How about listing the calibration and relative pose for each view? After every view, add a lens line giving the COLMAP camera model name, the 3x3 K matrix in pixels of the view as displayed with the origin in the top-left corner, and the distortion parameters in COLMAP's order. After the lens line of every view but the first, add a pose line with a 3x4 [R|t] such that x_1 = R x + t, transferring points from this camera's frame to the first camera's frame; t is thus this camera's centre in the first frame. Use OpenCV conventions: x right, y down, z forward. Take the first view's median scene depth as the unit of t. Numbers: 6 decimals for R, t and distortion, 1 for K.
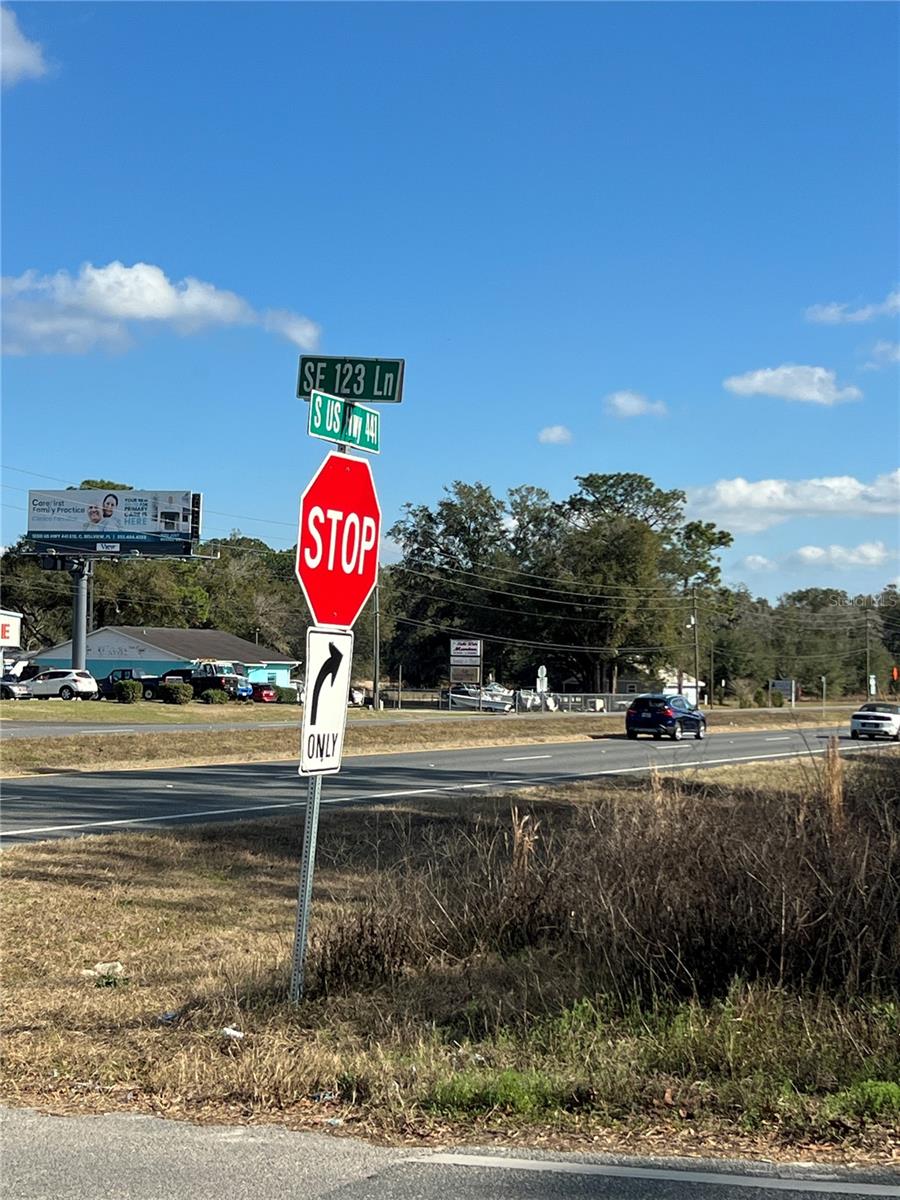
lens RADIAL K [[2071.7, 0, 450.0], [0, 2071.7, 600.0], [0, 0, 1]] dist [0.242798, -0.004735]
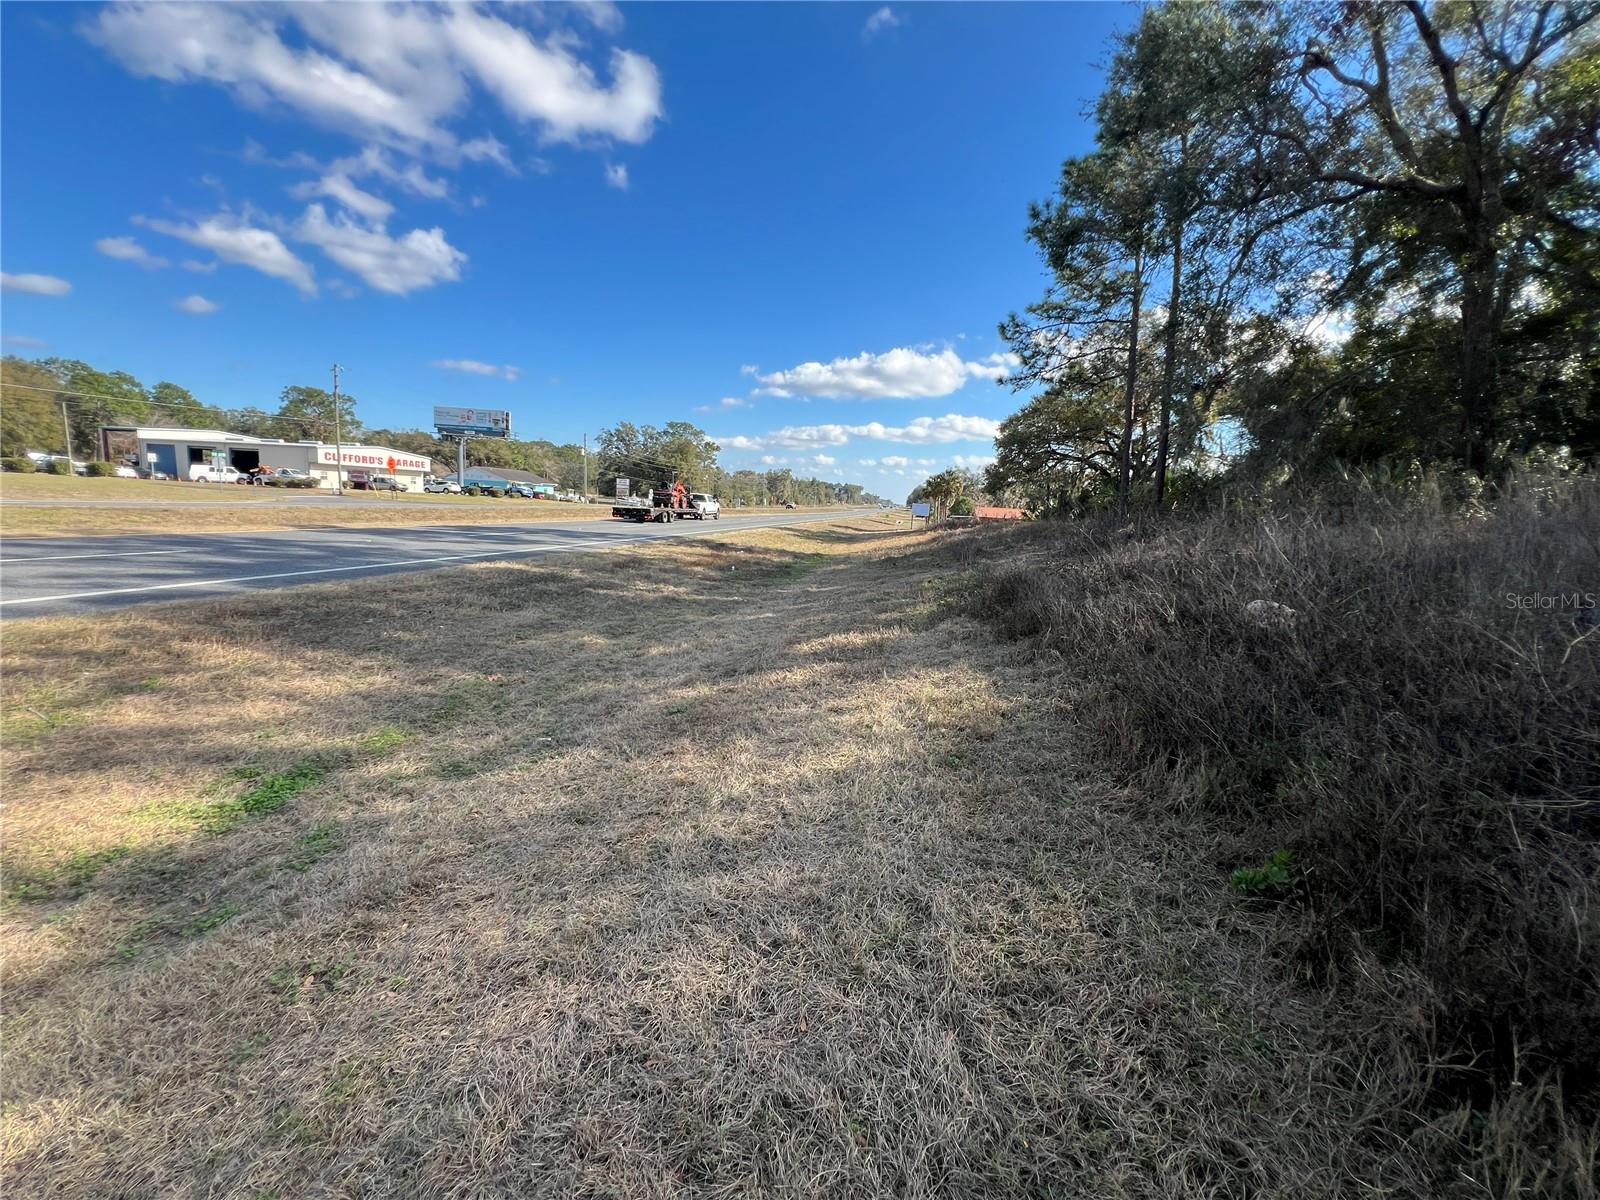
lens RADIAL K [[646.9, 0, 795.6], [0, 646.9, 596.4], [0, 0, 1]] dist [-0.004900, 0.001702]
pose [[0.966587, 0.000220, 0.256340, 0.011055], [-0.047724, 0.982671, 0.179109, 0.009416], [-0.251859, -0.185358, 0.949847, 0.142562]]
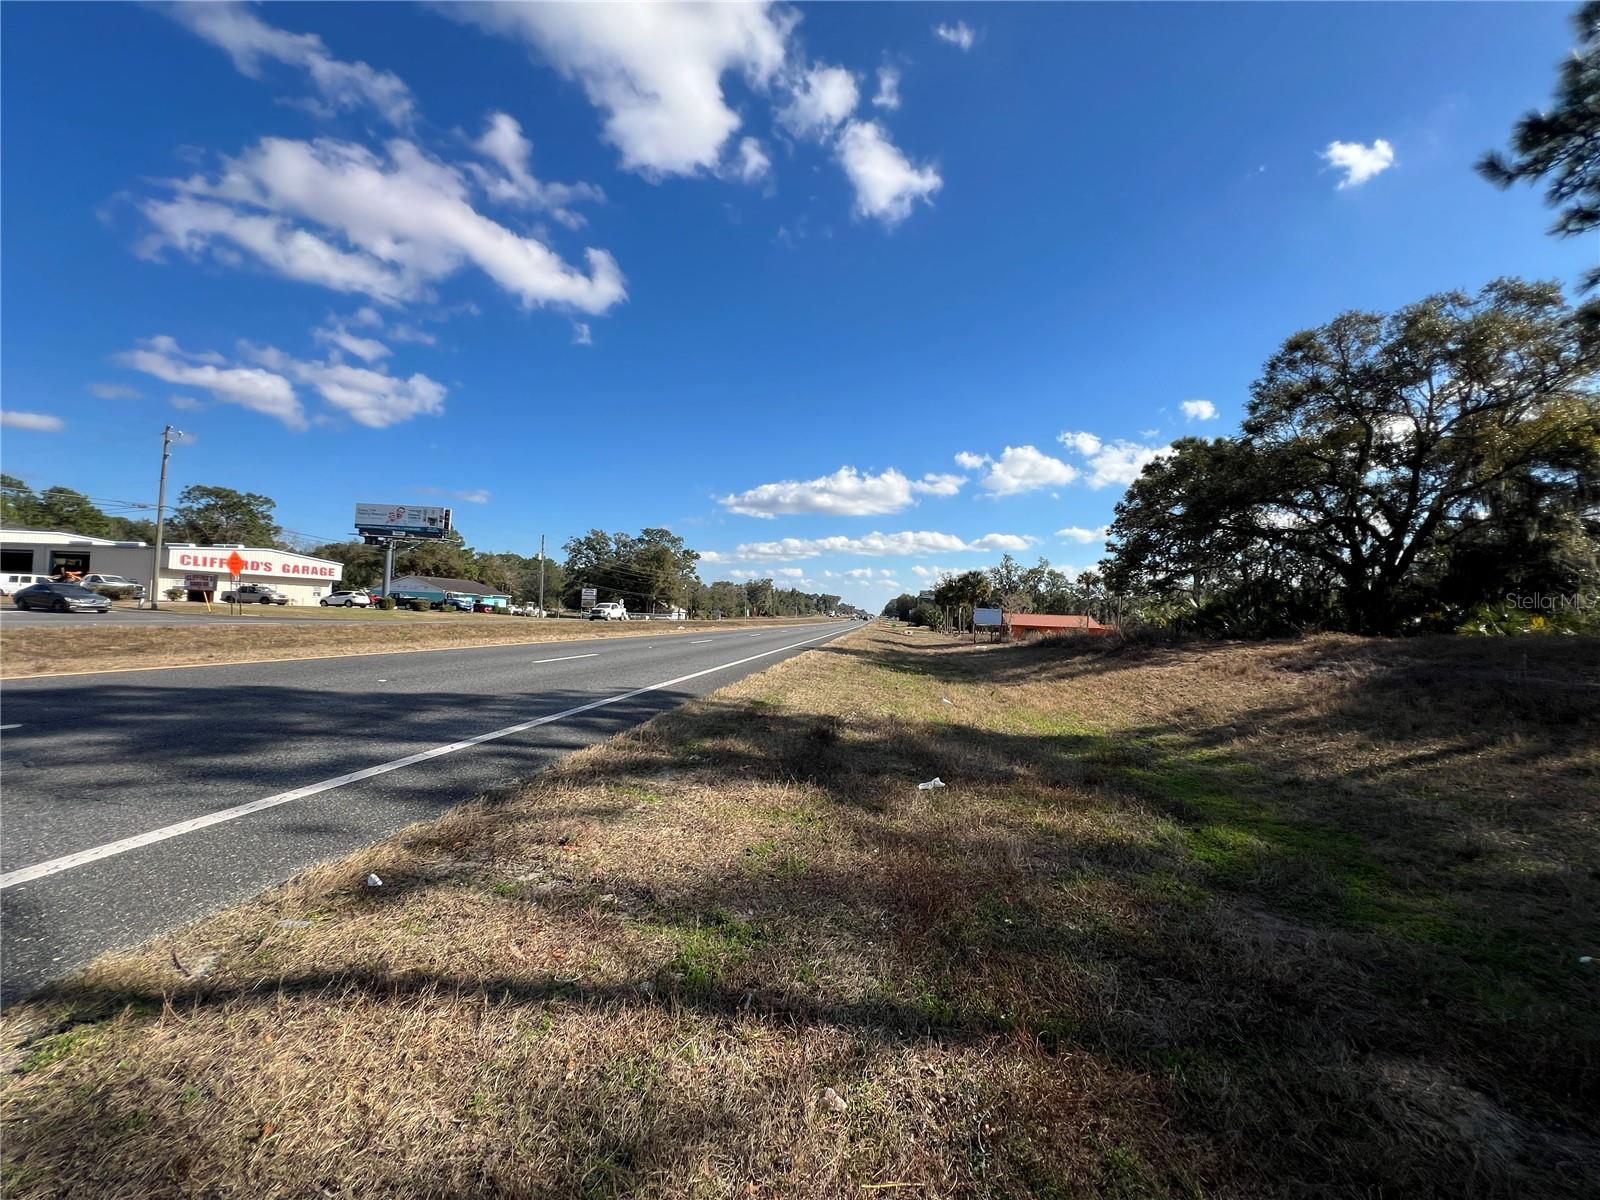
lens RADIAL K [[644.1, 0, 801.0], [0, 644.1, 596.3], [0, 0, 1]] dist [-0.000754, 0.000116]
pose [[0.952985, 0.029849, 0.301543, 0.018720], [-0.033544, 0.999412, 0.007081, 0.017109], [-0.301155, -0.016863, 0.953426, 0.282208]]
